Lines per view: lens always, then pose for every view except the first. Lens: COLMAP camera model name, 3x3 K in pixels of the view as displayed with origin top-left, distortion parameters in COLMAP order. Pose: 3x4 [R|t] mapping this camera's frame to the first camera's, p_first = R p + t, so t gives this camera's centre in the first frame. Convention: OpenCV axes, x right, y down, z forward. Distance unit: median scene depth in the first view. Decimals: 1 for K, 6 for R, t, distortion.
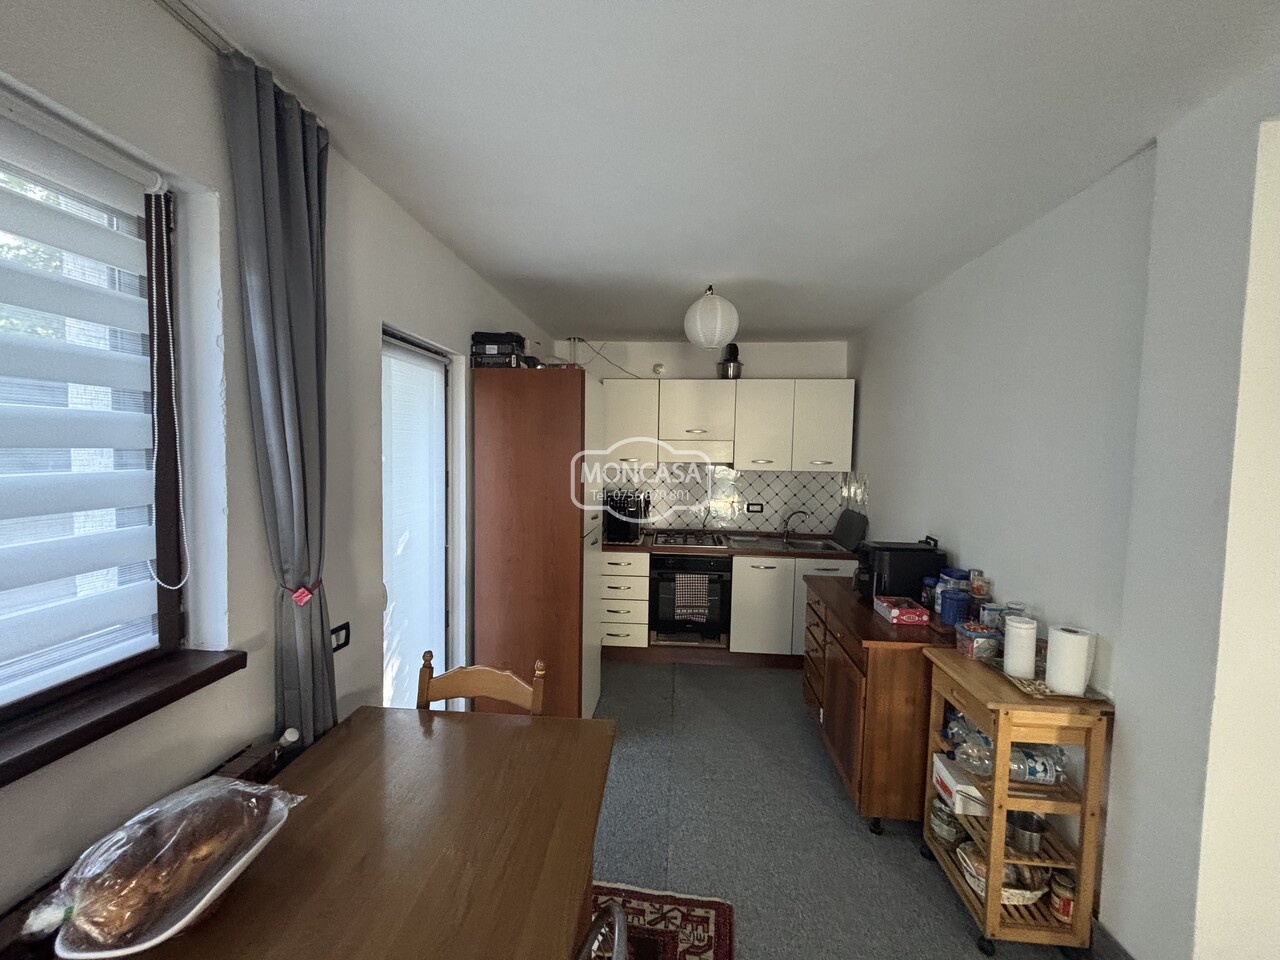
lens RADIAL K [[515.2, 0, 636.8], [0, 515.2, 477.5], [0, 0, 1]] dist [-0.002027, 0.000276]
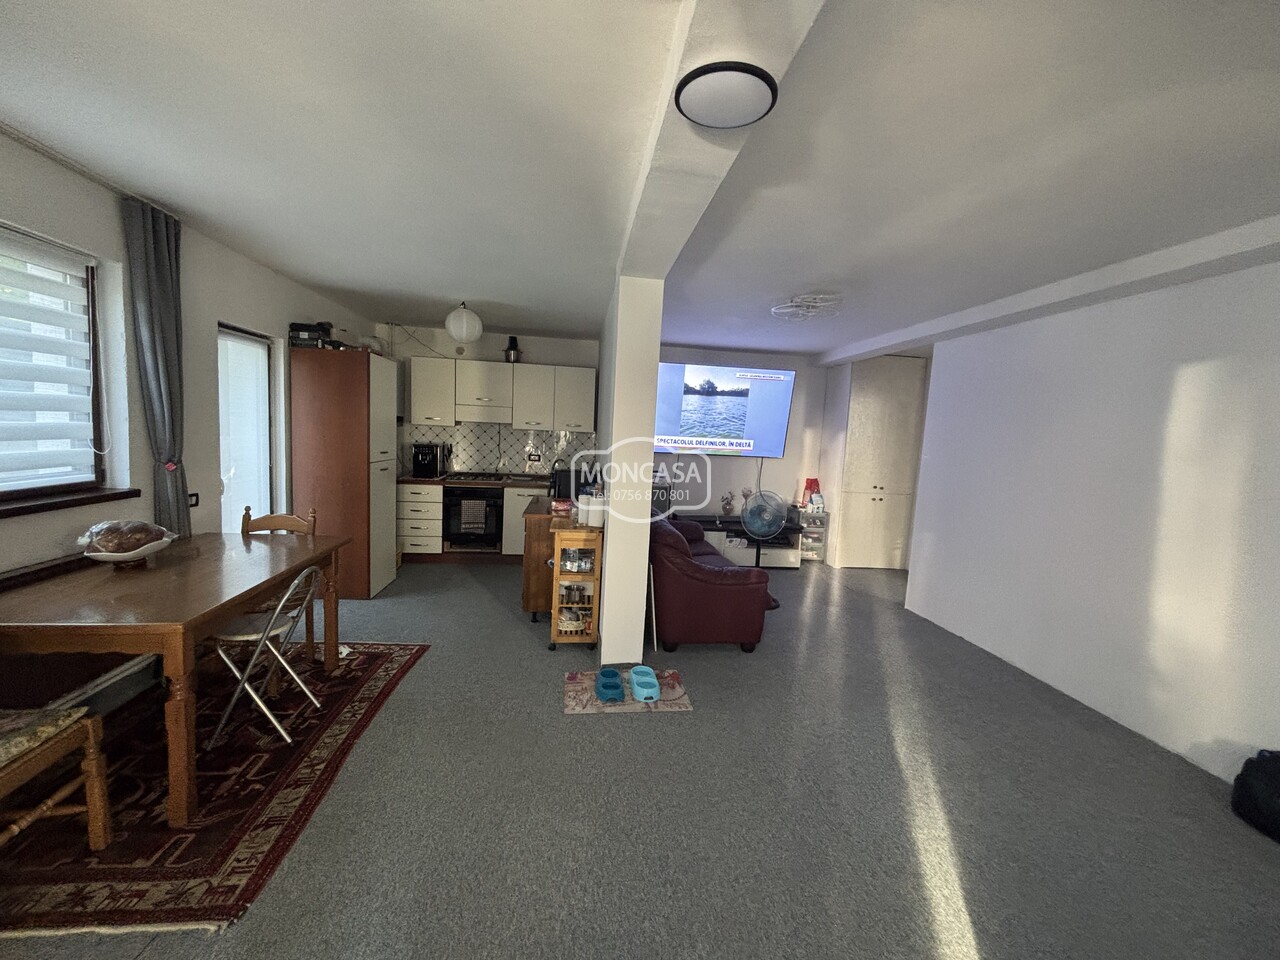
lens RADIAL K [[526.6, 0, 640.0], [0, 526.6, 480.0], [0, 0, 1]] dist [-0.002475, 0.003854]
pose [[0.980548, 0.010779, 0.195982, 0.496576], [-0.019574, 0.998884, 0.042993, 0.111599], [-0.195300, -0.045993, 0.979665, -0.921109]]
